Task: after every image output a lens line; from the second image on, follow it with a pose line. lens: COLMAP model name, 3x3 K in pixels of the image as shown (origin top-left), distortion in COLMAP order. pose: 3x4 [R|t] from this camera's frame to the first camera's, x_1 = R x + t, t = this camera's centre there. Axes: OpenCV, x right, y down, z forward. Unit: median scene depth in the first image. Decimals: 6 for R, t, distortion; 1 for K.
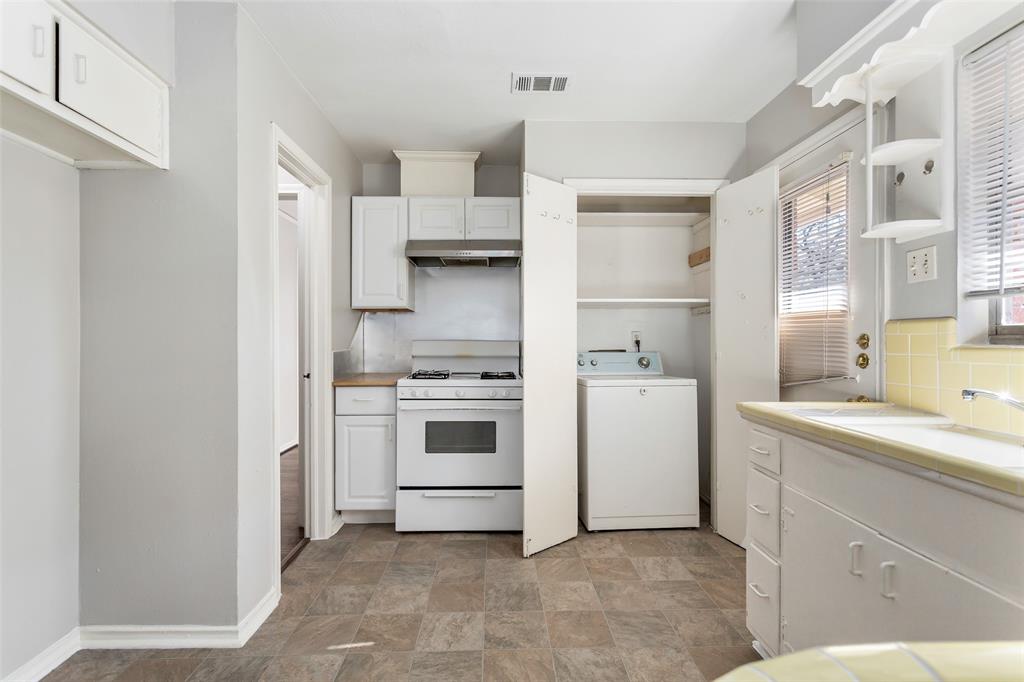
lens RADIAL K [[486.2, 0, 504.6], [0, 486.2, 337.8], [0, 0, 1]] dist [-0.005919, 0.003076]
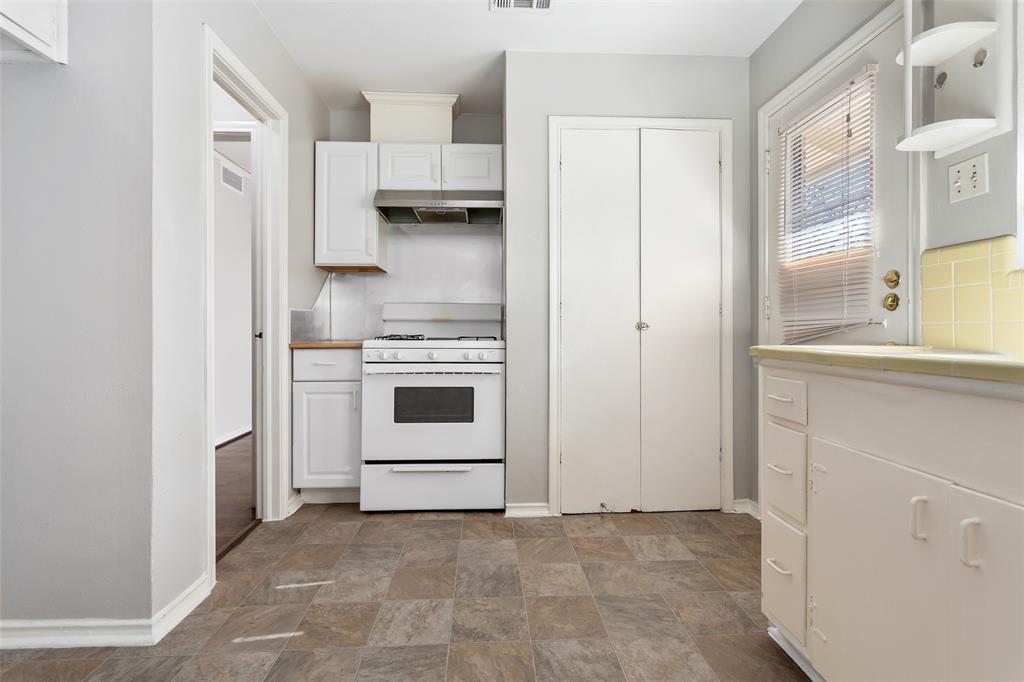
lens RADIAL K [[486.2, 0, 506.9], [0, 486.2, 328.9], [0, 0, 1]] dist [-0.005919, 0.003076]
pose [[0.999670, 0.000626, 0.025695, 0.027635], [-0.000595, 0.999999, -0.001218, 0.089142], [-0.025696, 0.001202, 0.999669, 0.140438]]
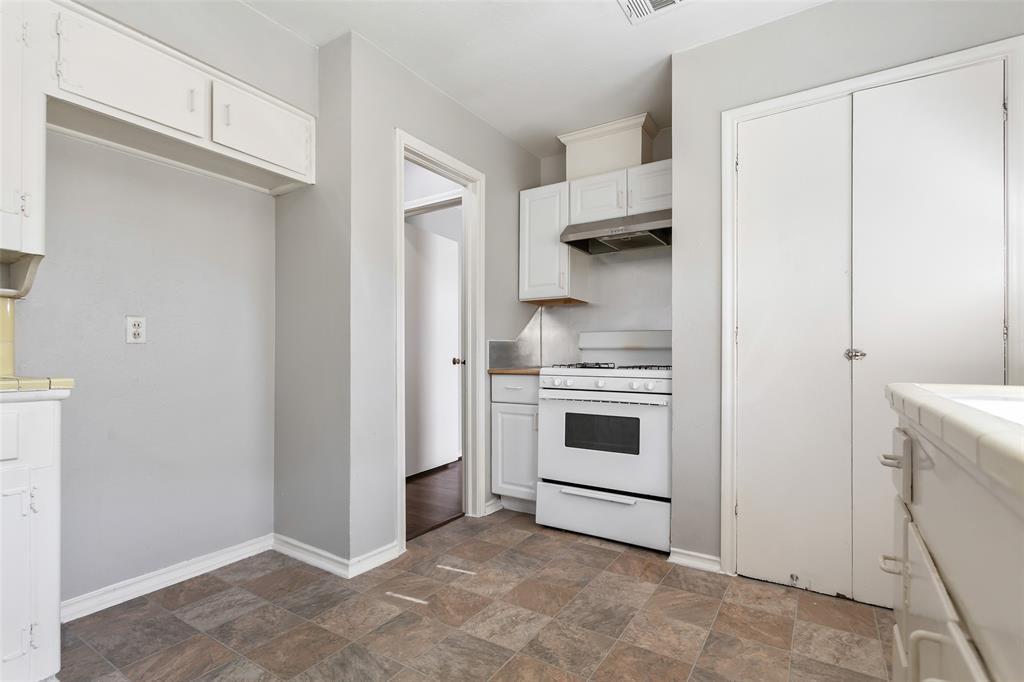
lens RADIAL K [[486.2, 0, 502.8], [0, 486.2, 357.6], [0, 0, 1]] dist [-0.005919, 0.003076]
pose [[0.821571, 0.002636, -0.570100, 0.369227], [-0.002042, 0.999997, 0.001681, 0.086737], [0.570103, -0.000217, 0.821574, 0.214466]]
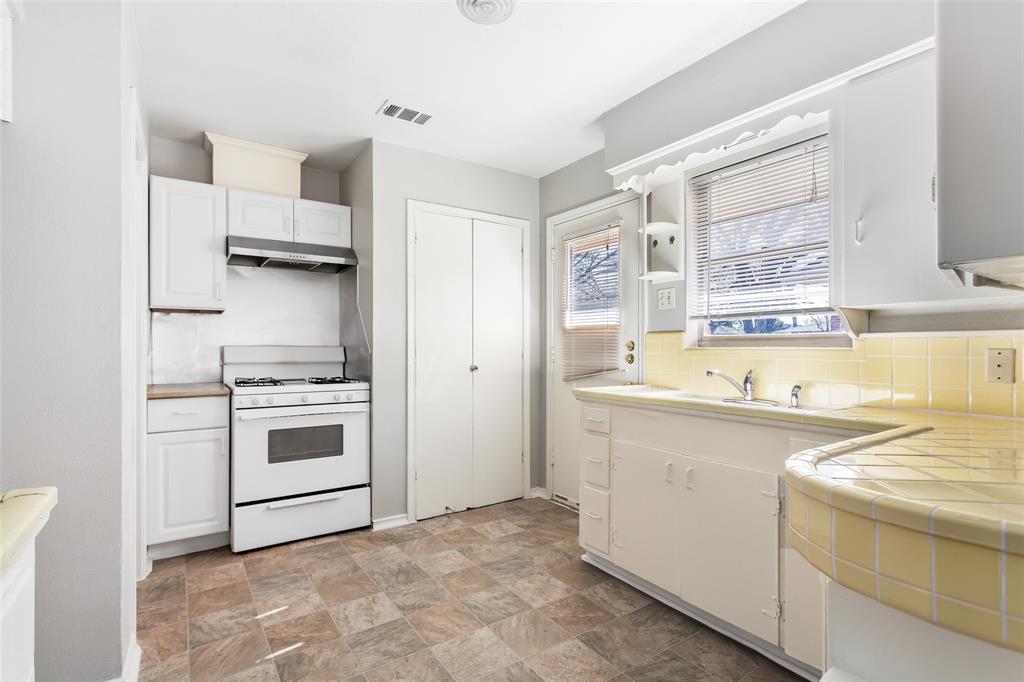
lens RADIAL K [[486.2, 0, 504.7], [0, 486.2, 348.1], [0, 0, 1]] dist [-0.005919, 0.003076]
pose [[0.841632, 0.001147, 0.540051, -0.386101], [-0.001878, 0.999998, 0.000802, 0.012494], [-0.540049, -0.001689, 0.841632, -0.067355]]
